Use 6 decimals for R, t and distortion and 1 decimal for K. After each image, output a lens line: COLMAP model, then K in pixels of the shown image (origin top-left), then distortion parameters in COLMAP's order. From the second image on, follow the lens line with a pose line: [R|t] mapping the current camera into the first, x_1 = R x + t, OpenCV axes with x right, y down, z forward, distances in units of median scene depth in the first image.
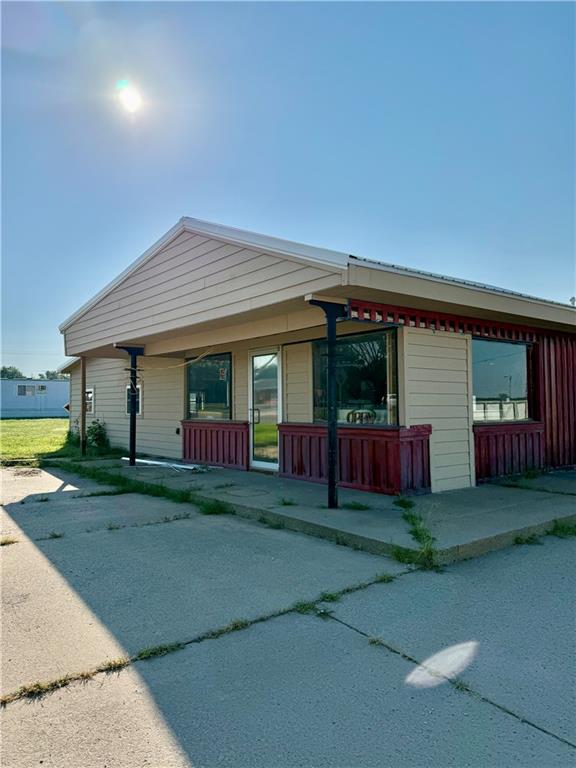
lens RADIAL K [[534.8, 0, 288.0], [0, 534.8, 384.0], [0, 0, 1]] dist [0.149082, -0.267747]
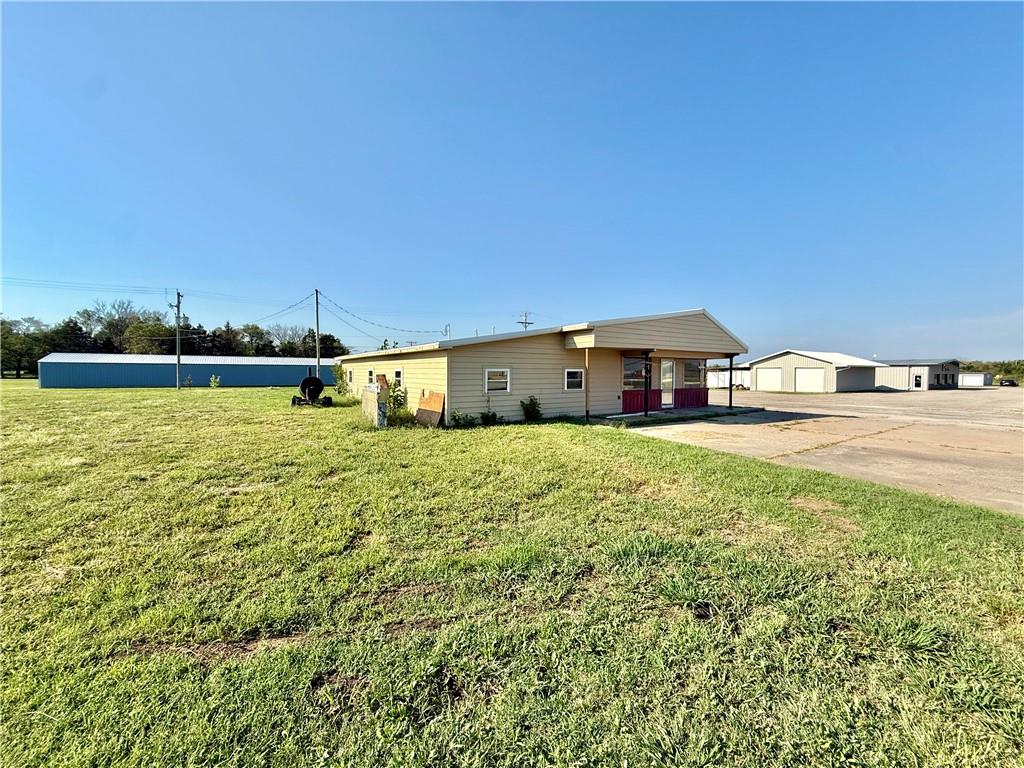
lens RADIAL K [[410.9, 0, 512.0], [0, 410.9, 384.0], [0, 0, 1]] dist [-0.001636, 0.000234]
pose [[0.076114, -0.020282, 0.996893, -2.394784], [-0.039164, 0.998961, 0.023314, 0.039566], [-0.996330, -0.040817, 0.075241, 1.902048]]
